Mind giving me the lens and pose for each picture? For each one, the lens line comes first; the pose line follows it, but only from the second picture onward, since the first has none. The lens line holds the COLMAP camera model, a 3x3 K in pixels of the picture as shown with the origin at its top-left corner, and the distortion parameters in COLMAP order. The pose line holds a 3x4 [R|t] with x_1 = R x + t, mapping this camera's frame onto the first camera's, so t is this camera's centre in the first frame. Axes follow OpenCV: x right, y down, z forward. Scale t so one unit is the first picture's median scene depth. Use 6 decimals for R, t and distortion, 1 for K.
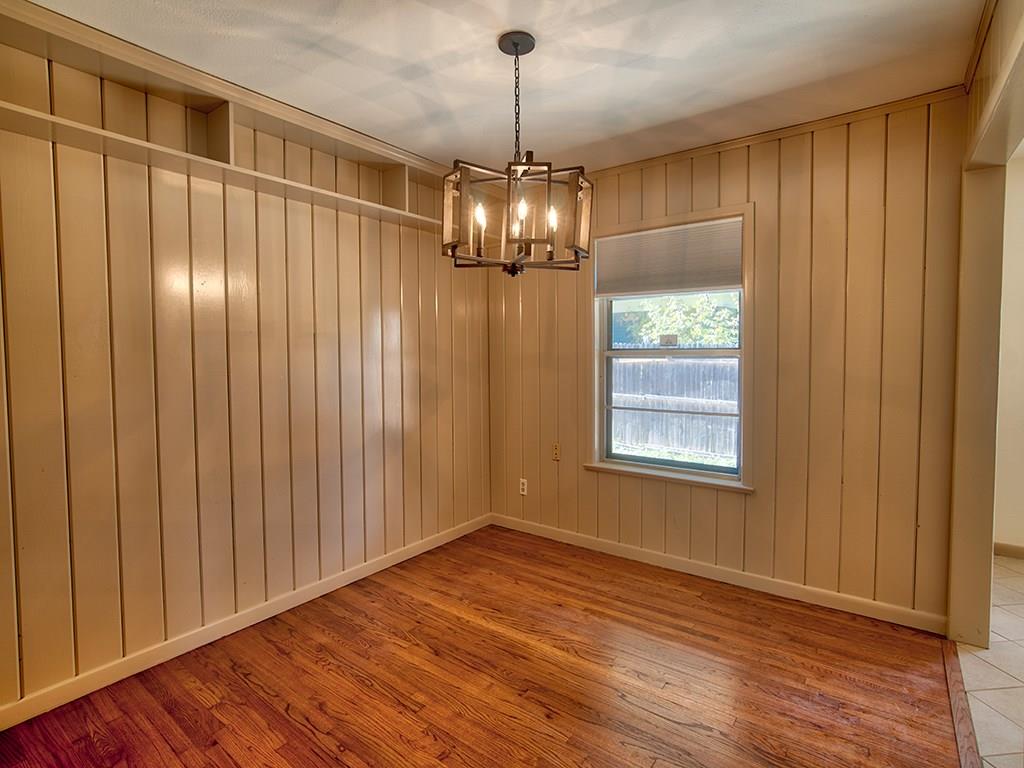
lens RADIAL K [[514.9, 0, 510.3], [0, 514.9, 380.0], [0, 0, 1]] dist [-0.037962, 0.016740]
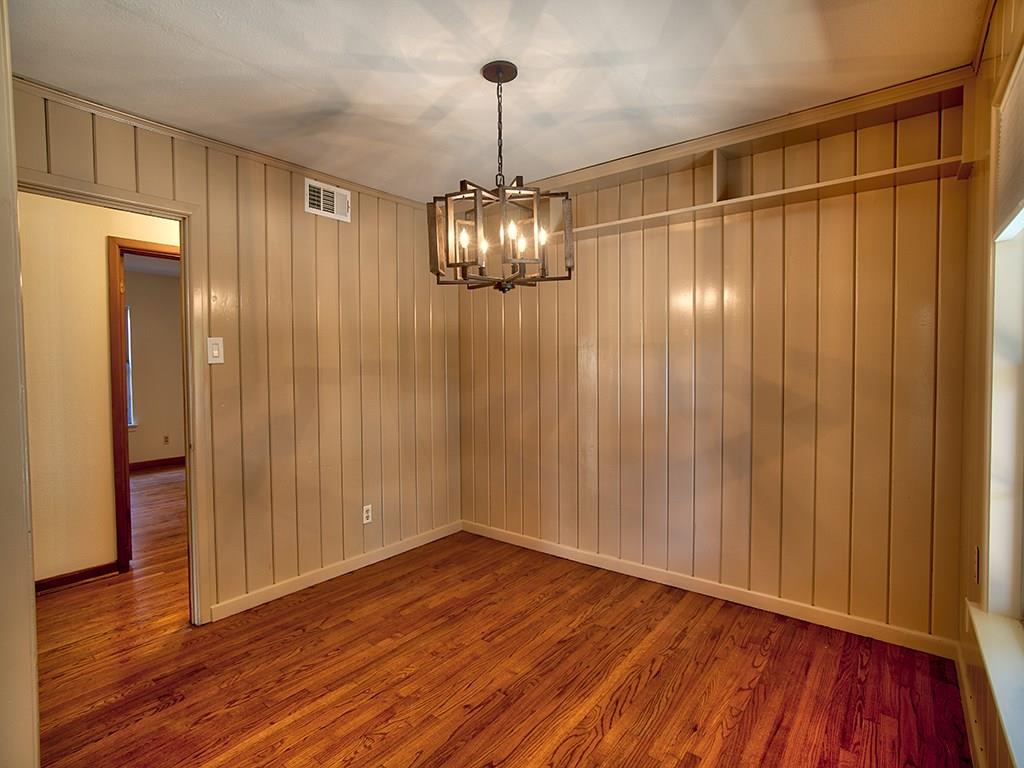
lens RADIAL K [[514.9, 0, 511.0], [0, 514.9, 379.2], [0, 0, 1]] dist [-0.037962, 0.016740]
pose [[-0.010898, 0.043809, -0.998981, 0.787302], [-0.047231, 0.997902, 0.044277, -0.051045], [0.998825, 0.047665, -0.008806, 0.761211]]
